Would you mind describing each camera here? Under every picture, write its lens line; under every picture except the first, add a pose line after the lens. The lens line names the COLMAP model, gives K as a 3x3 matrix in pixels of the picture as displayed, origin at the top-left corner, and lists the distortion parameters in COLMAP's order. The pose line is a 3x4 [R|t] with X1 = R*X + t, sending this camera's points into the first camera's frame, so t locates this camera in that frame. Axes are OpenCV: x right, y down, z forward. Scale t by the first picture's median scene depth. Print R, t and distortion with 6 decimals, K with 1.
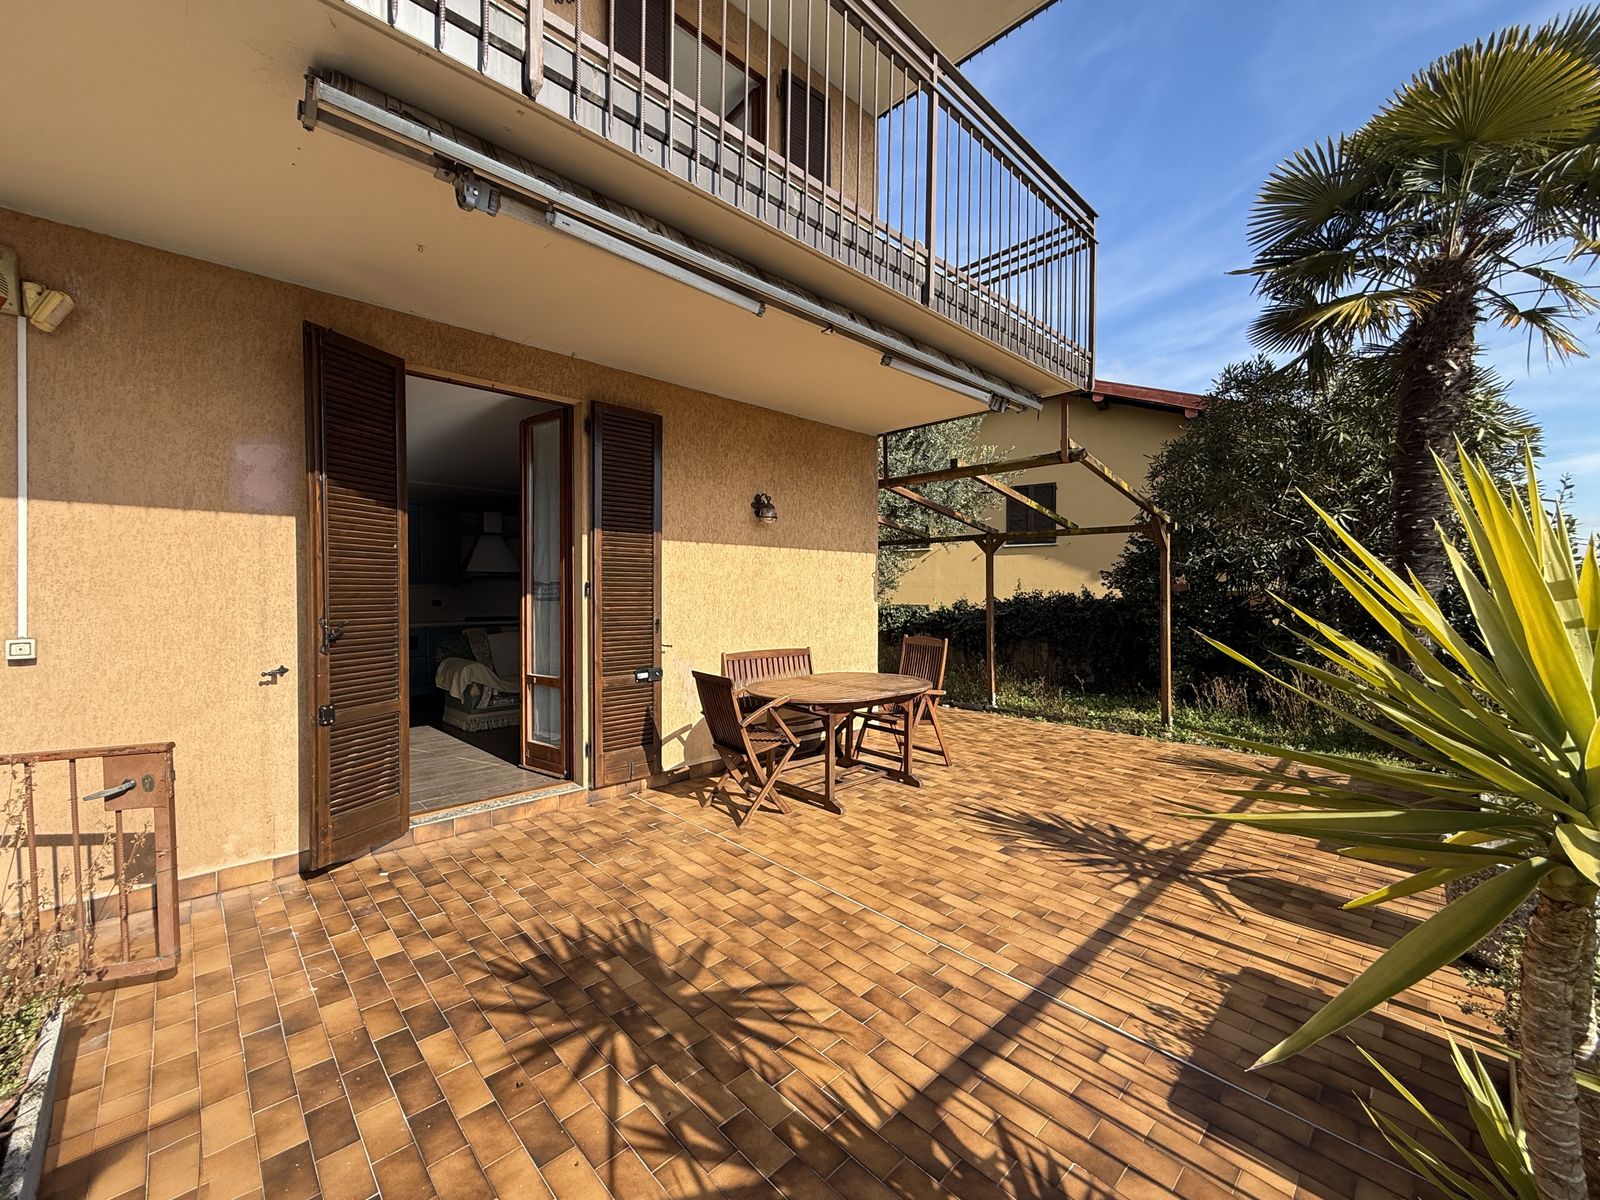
lens RADIAL K [[647.2, 0, 798.5], [0, 647.2, 601.5], [0, 0, 1]] dist [0.000768, -0.000354]
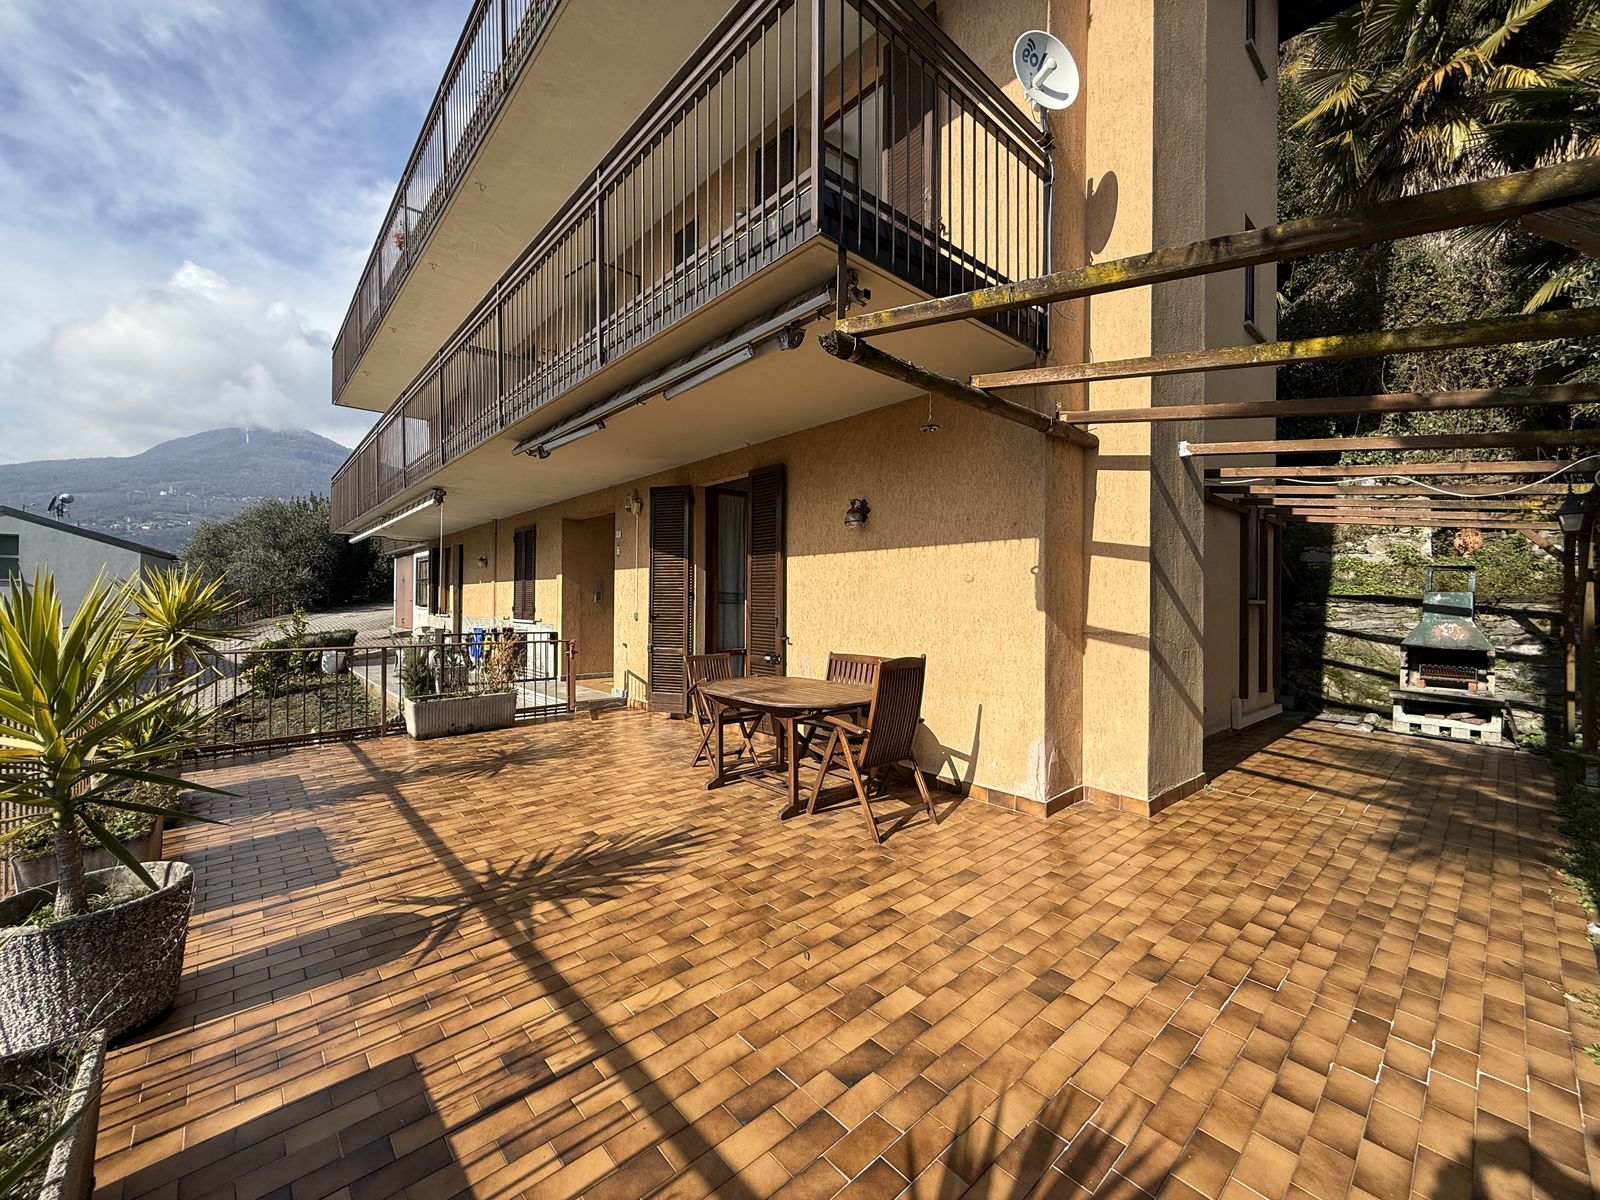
lens RADIAL K [[638.0, 0, 797.0], [0, 638.0, 600.3], [0, 0, 1]] dist [-0.000067, -0.000164]
pose [[-0.038826, -0.006559, -0.999224, 1.245068], [-0.023280, 0.999713, -0.005657, -0.001380], [0.998975, 0.023043, -0.038968, 1.256003]]
